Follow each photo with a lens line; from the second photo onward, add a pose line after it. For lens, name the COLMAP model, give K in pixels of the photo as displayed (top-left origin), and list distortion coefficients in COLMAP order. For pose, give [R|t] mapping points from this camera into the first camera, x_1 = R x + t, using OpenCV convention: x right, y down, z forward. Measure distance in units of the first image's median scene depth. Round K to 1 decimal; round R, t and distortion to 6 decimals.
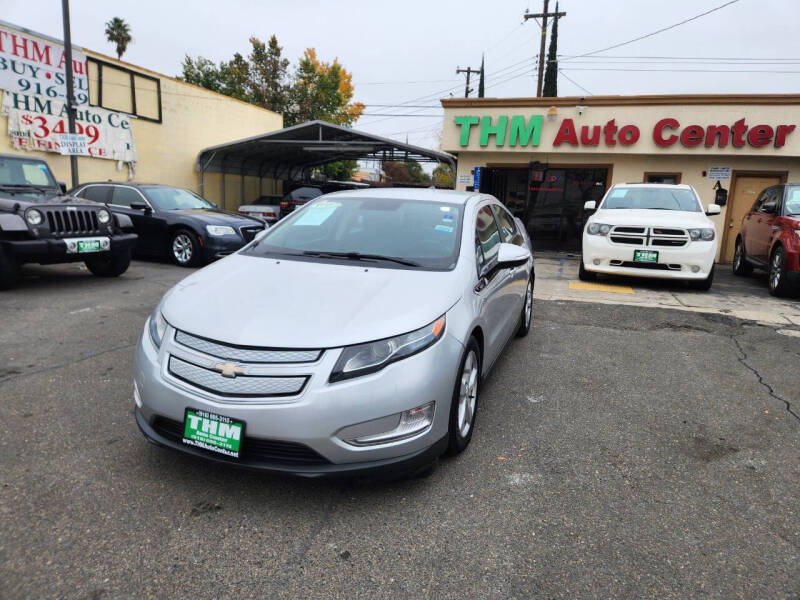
lens RADIAL K [[530.5, 0, 403.8], [0, 530.5, 297.7], [0, 0, 1]] dist [0.079196, -0.062562]
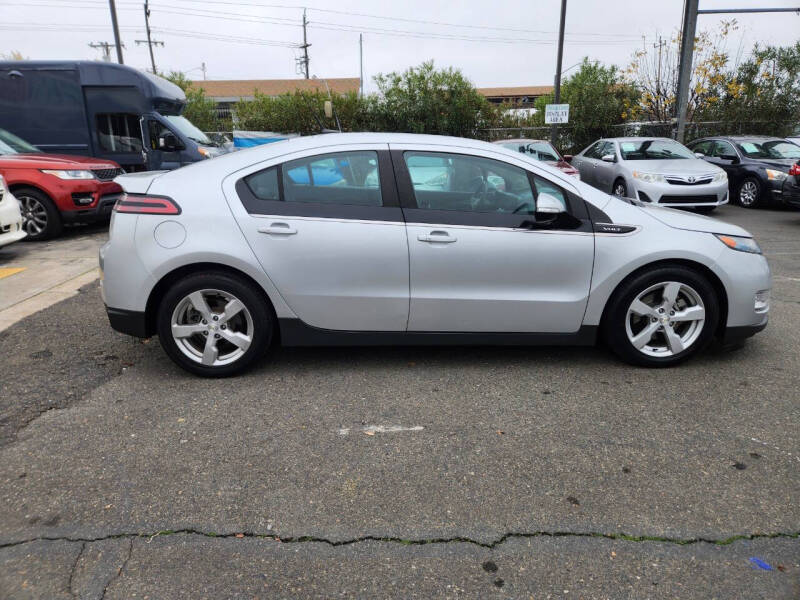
lens RADIAL K [[530.5, 0, 396.7], [0, 530.5, 295.1], [0, 0, 1]] dist [0.079196, -0.062562]
pose [[-0.368980, -0.276380, 0.887394, -0.295685], [0.174820, 0.917086, 0.358318, -0.102001], [-0.912848, 0.287346, -0.290069, 0.492347]]
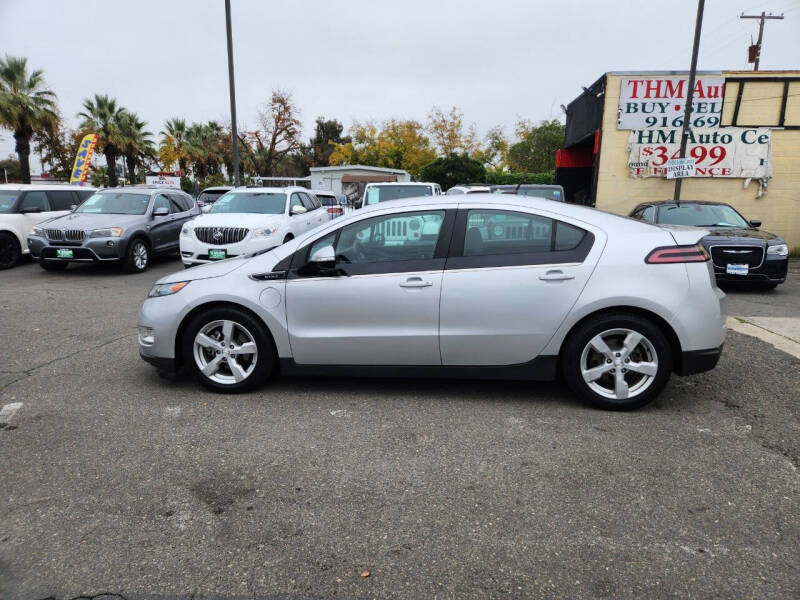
lens RADIAL K [[530.5, 0, 403.2], [0, 530.5, 303.0], [0, 0, 1]] dist [0.079196, -0.062562]
pose [[0.219195, 0.141703, -0.965336, 0.357879], [-0.176634, 0.978812, 0.103573, -0.036407], [0.959559, 0.147808, 0.239580, 0.267190]]
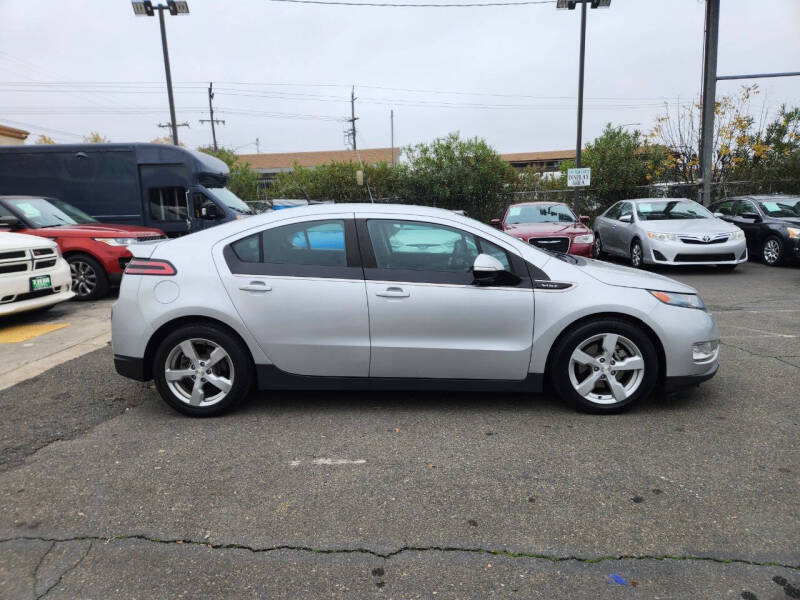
lens RADIAL K [[530.5, 0, 398.5], [0, 530.5, 299.4], [0, 0, 1]] dist [0.079196, -0.062562]
pose [[-0.289981, -0.182214, 0.939526, -0.342893], [0.199248, 0.948702, 0.245491, -0.099824], [-0.936061, 0.258386, -0.238800, 0.459594]]
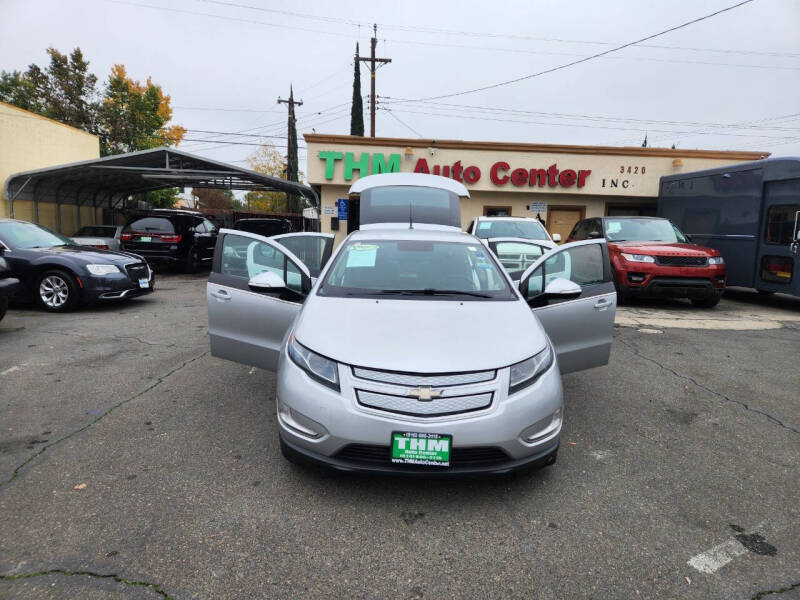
lens RADIAL K [[530.5, 0, 402.4], [0, 530.5, 302.1], [0, 0, 1]] dist [0.079196, -0.062562]
pose [[0.935661, -0.060531, 0.347669, -0.150942], [0.073644, 0.996981, -0.024615, -0.008792], [-0.345129, 0.048635, 0.937294, -0.019698]]
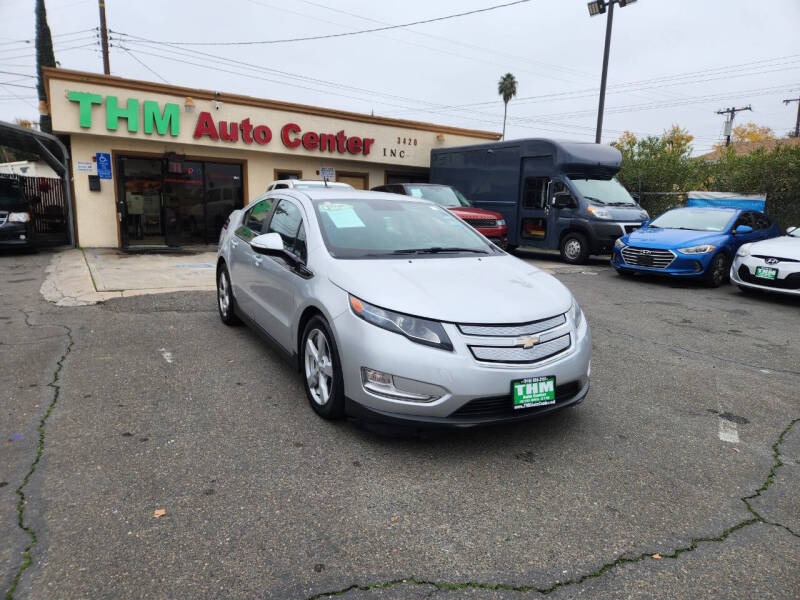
lens RADIAL K [[530.5, 0, 403.3], [0, 530.5, 302.2], [0, 0, 1]] dist [0.079196, -0.062562]
pose [[0.649980, -0.153848, 0.744216, -0.280405], [0.133925, 0.987156, 0.087104, -0.020938], [-0.748058, 0.043053, 0.662236, 0.075518]]
